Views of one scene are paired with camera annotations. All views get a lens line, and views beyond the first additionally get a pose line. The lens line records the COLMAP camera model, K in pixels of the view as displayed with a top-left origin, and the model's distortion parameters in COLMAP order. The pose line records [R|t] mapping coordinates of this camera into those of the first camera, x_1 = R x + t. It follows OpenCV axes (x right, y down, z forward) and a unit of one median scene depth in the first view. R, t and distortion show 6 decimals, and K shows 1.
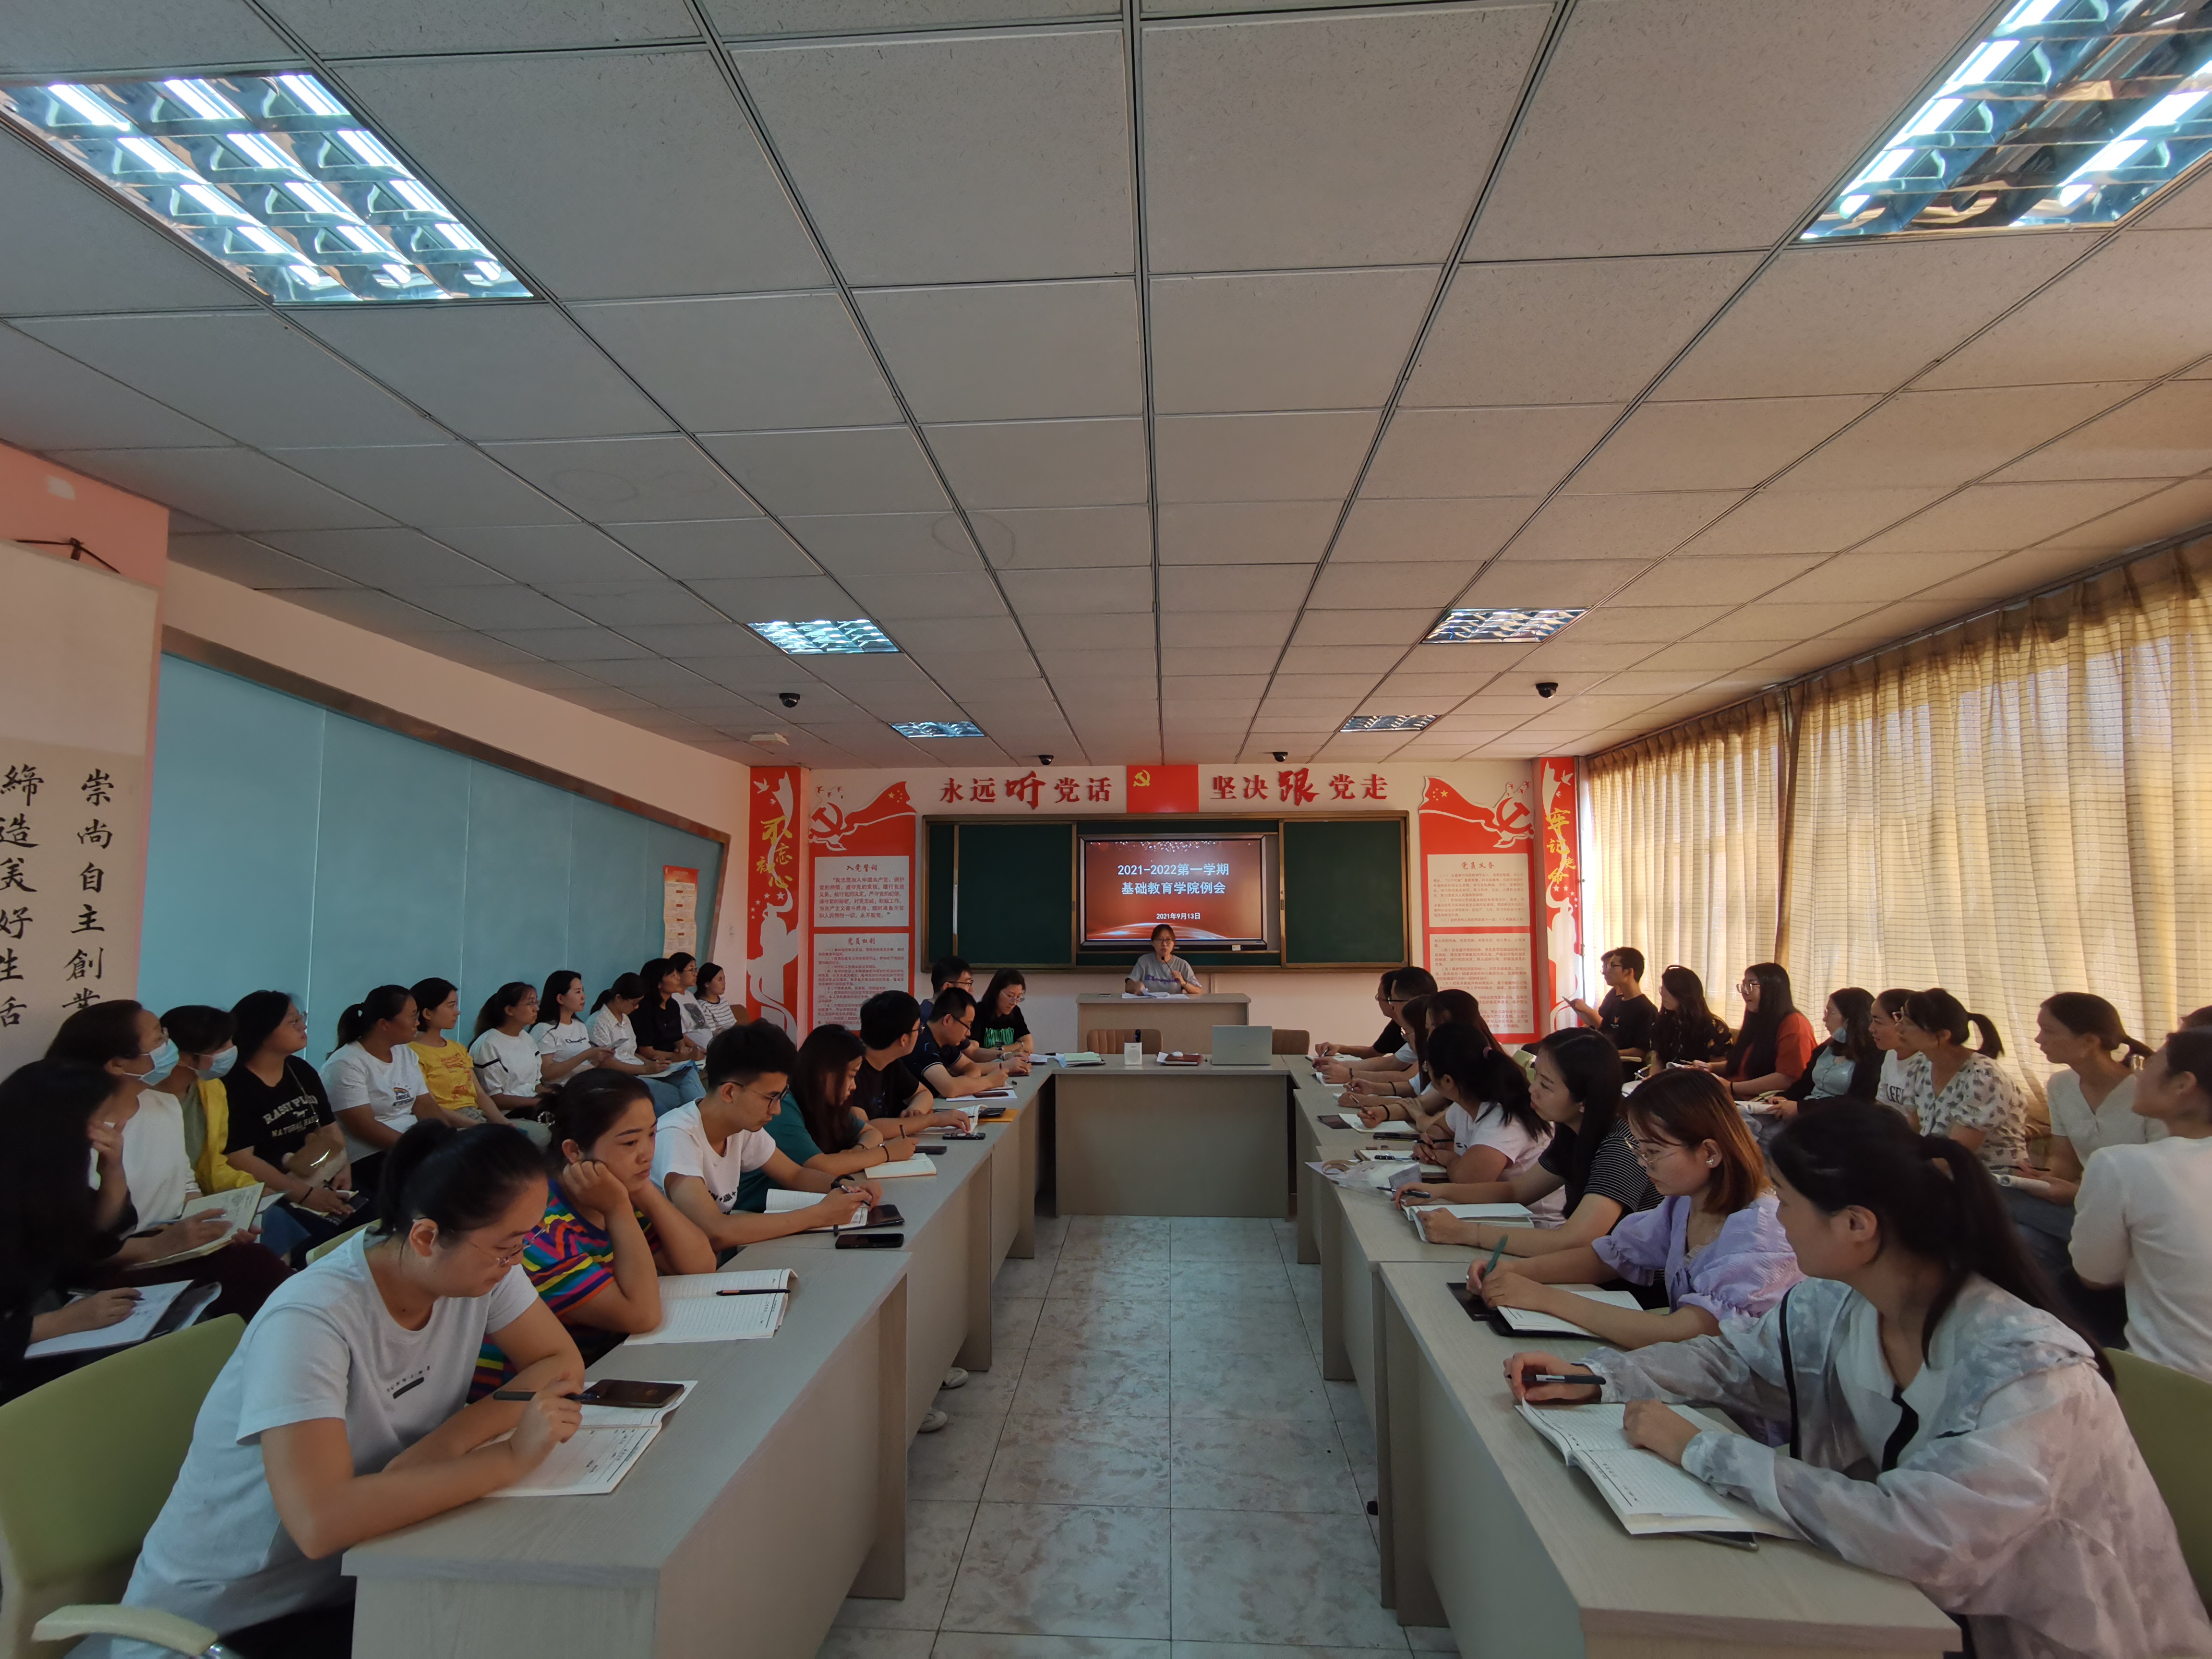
lens RADIAL K [[1077.5, 0, 1100.2], [0, 1077.5, 831.9], [0, 0, 1]] dist [-0.053311, 0.046704]
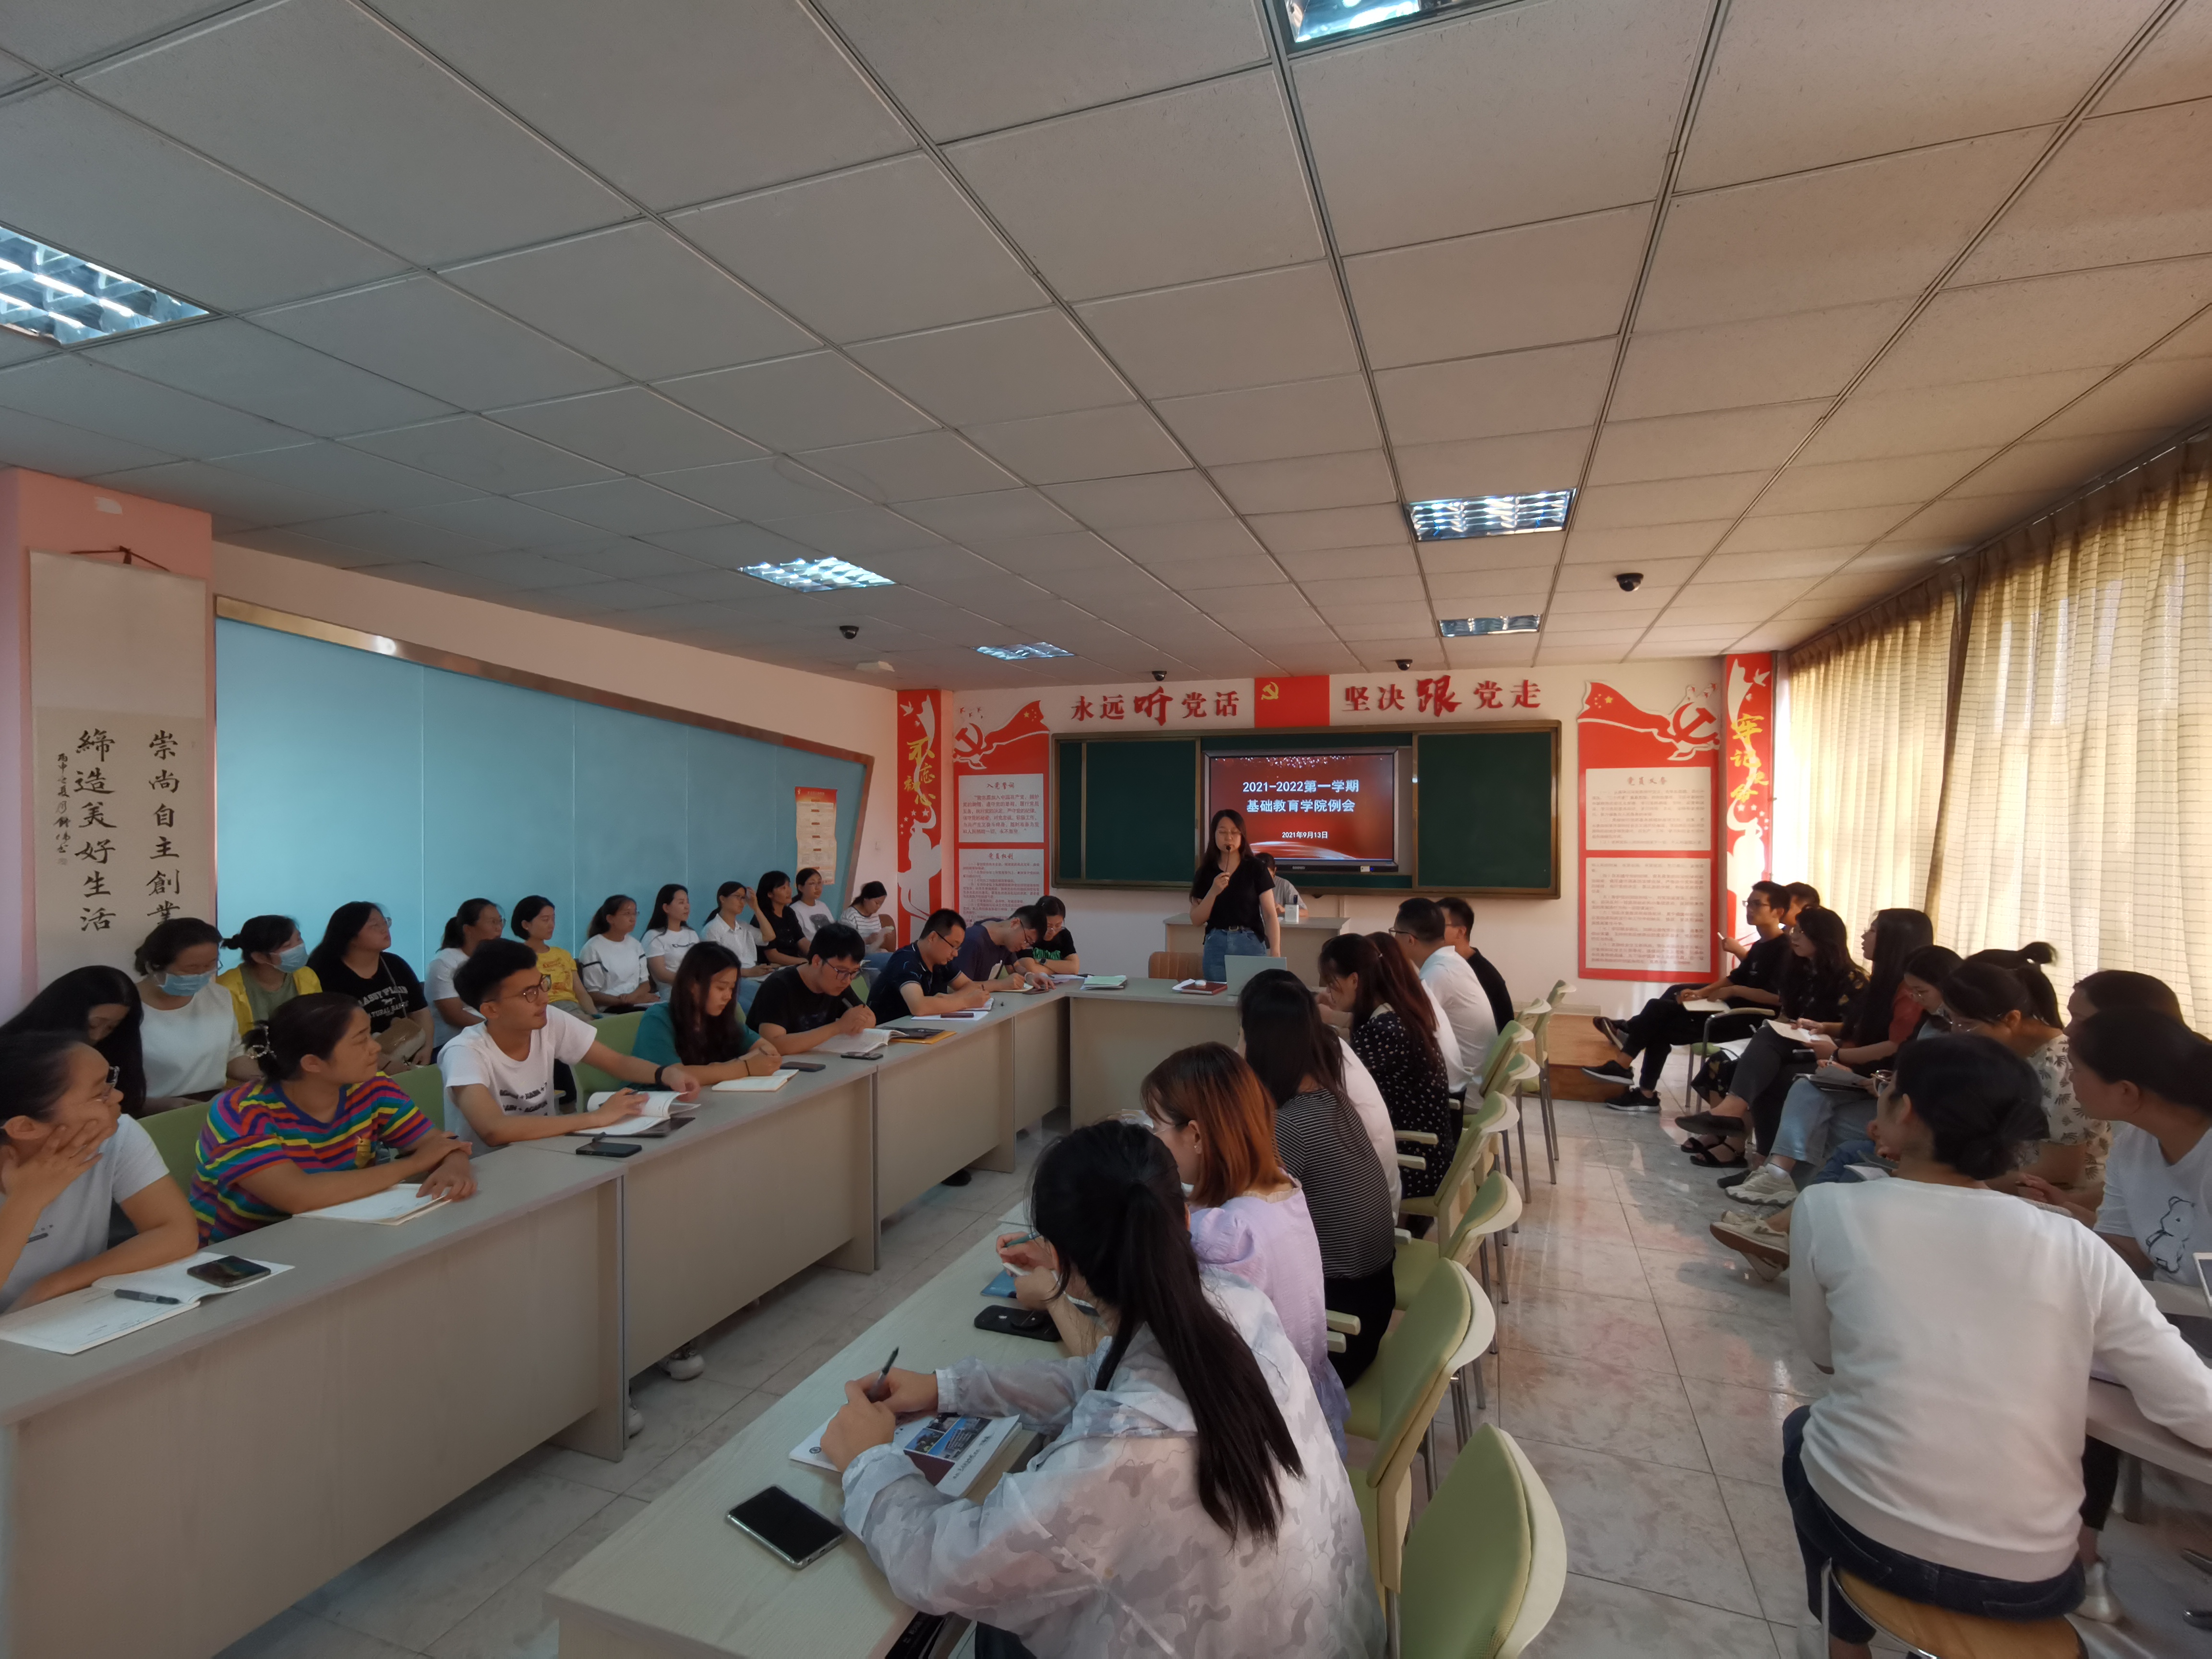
lens RADIAL K [[1077.5, 0, 1100.2], [0, 1077.5, 831.9], [0, 0, 1]] dist [-0.053311, 0.046704]
pose [[0.959041, 0.007385, -0.283171, 0.221563], [0.017450, 0.996221, 0.085081, -0.011981], [0.282729, -0.086538, 0.955288, 0.044176]]
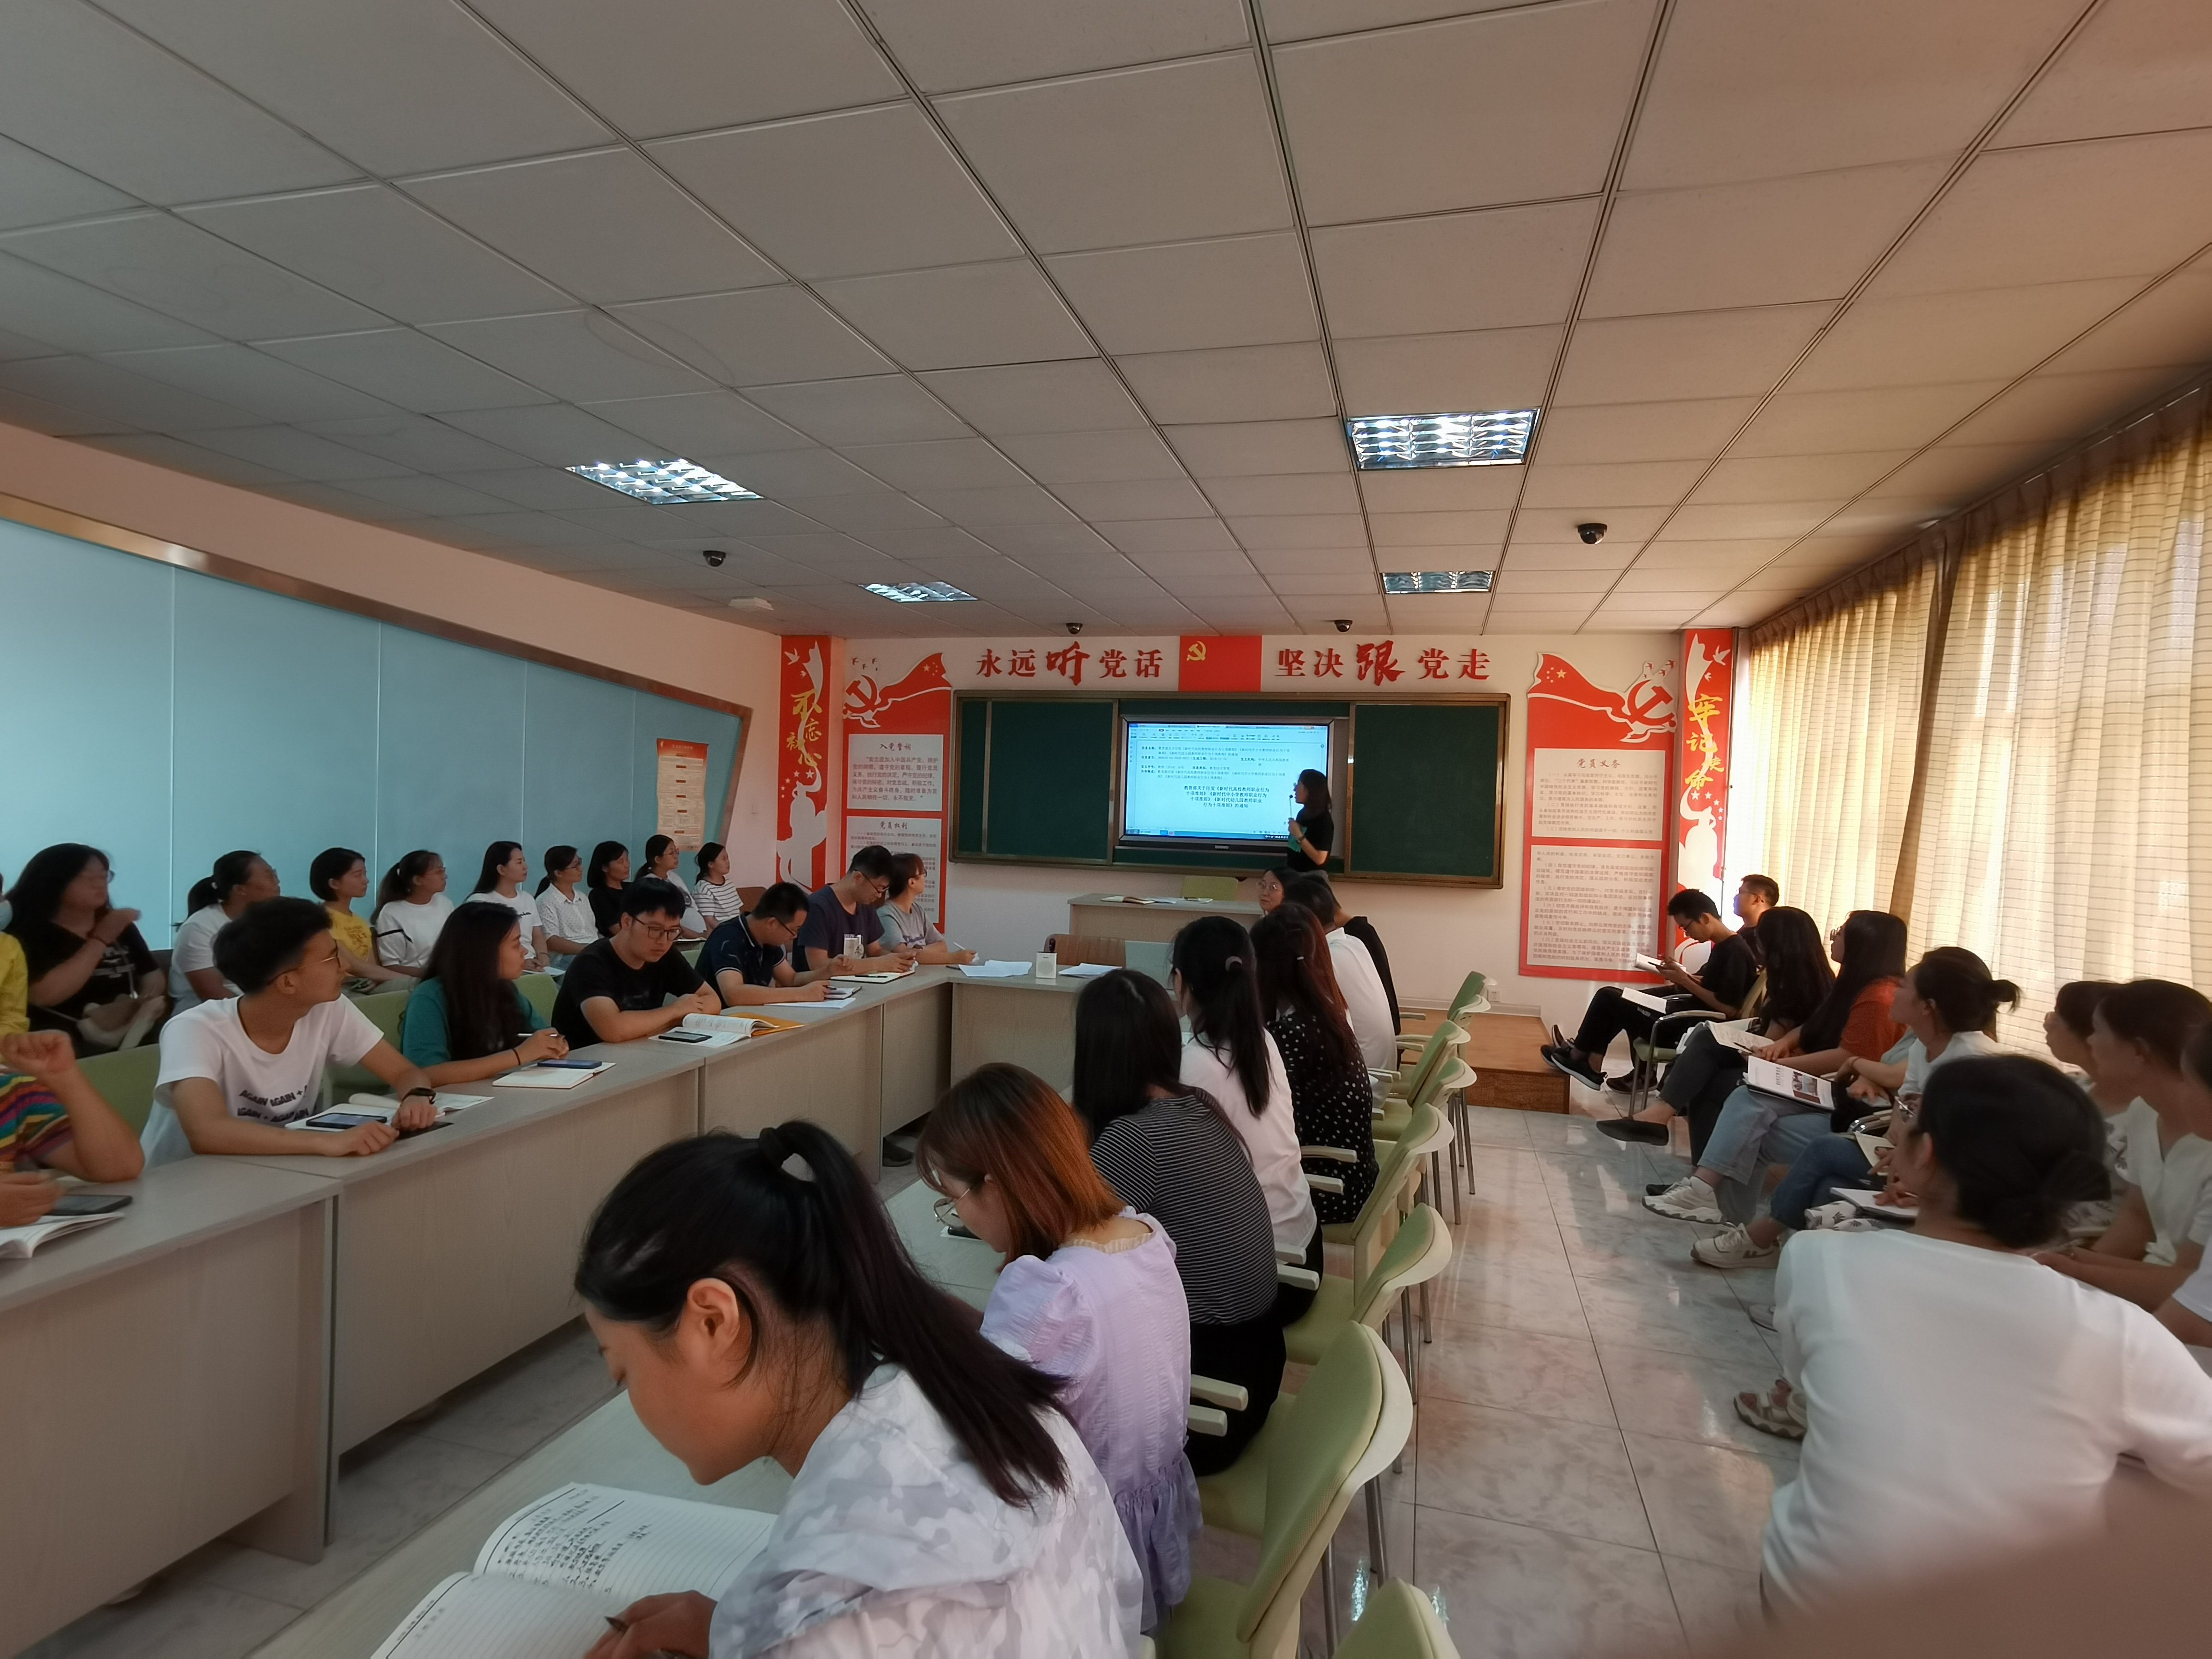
lens RADIAL K [[1147.4, 0, 1101.3], [0, 1147.4, 829.1], [0, 0, 1]] dist [-0.066461, 0.059202]
pose [[0.975469, 0.040706, -0.216341, 0.225801], [-0.019292, 0.994781, 0.100188, 0.002502], [0.219291, -0.093556, 0.971164, 0.101463]]
